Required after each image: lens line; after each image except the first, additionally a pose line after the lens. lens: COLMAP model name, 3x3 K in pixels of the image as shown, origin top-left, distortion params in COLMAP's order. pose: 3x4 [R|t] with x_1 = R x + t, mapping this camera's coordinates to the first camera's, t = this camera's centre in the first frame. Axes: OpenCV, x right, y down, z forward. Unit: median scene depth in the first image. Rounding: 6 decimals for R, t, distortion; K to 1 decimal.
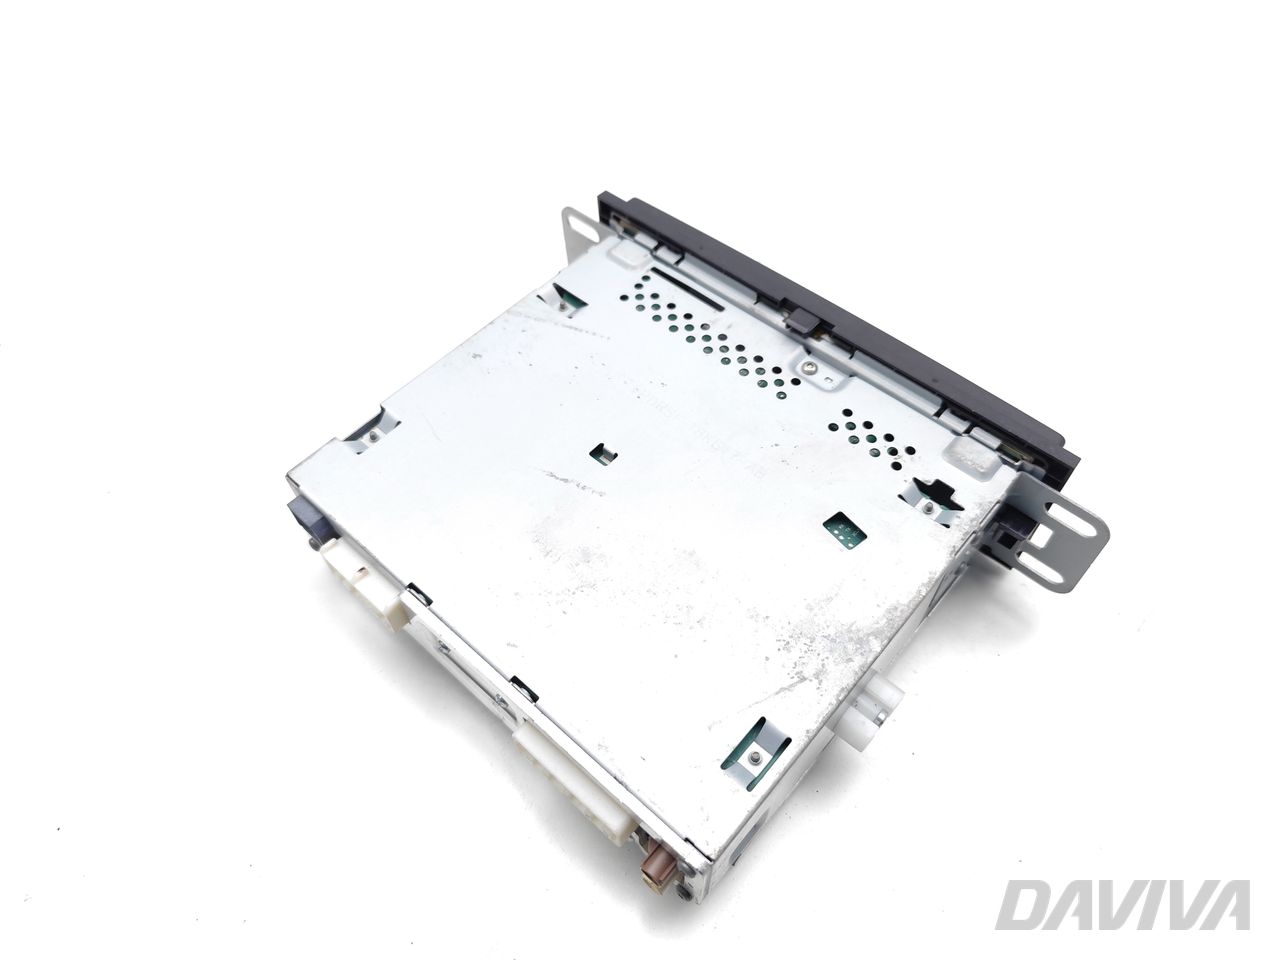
lens RADIAL K [[907.5, 0, 640.0], [0, 907.5, 480.0], [0, 0, 1]] dist [-0.003536, -0.002221]
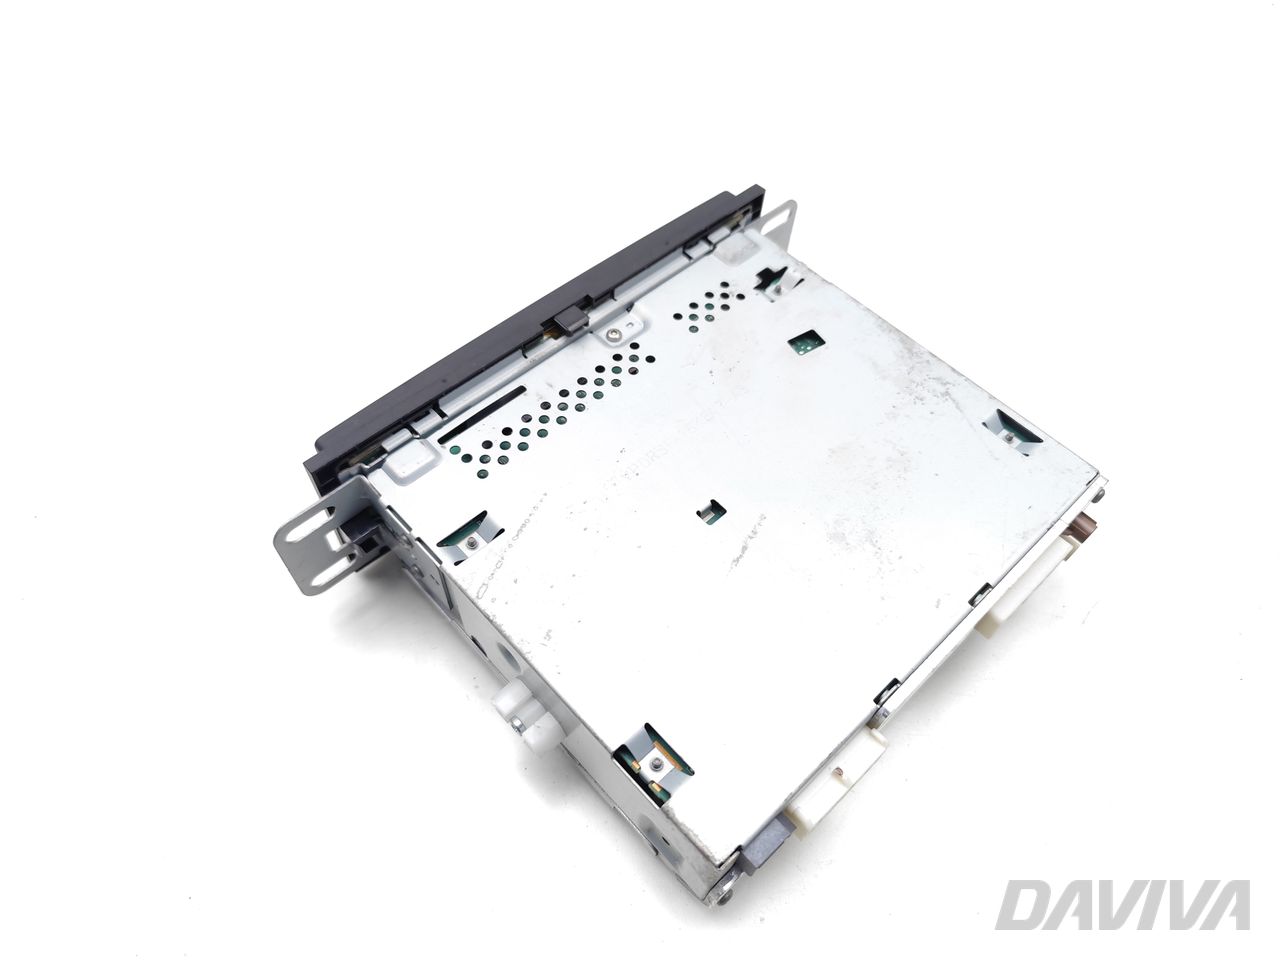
lens RADIAL K [[907.5, 0, 640.0], [0, 907.5, 480.0], [0, 0, 1]] dist [-0.003536, -0.002221]
pose [[0.087914, -0.815040, 0.572697, -0.534238], [0.790414, 0.406968, 0.457845, -0.508770], [-0.606231, 0.412417, 0.679997, 0.365508]]
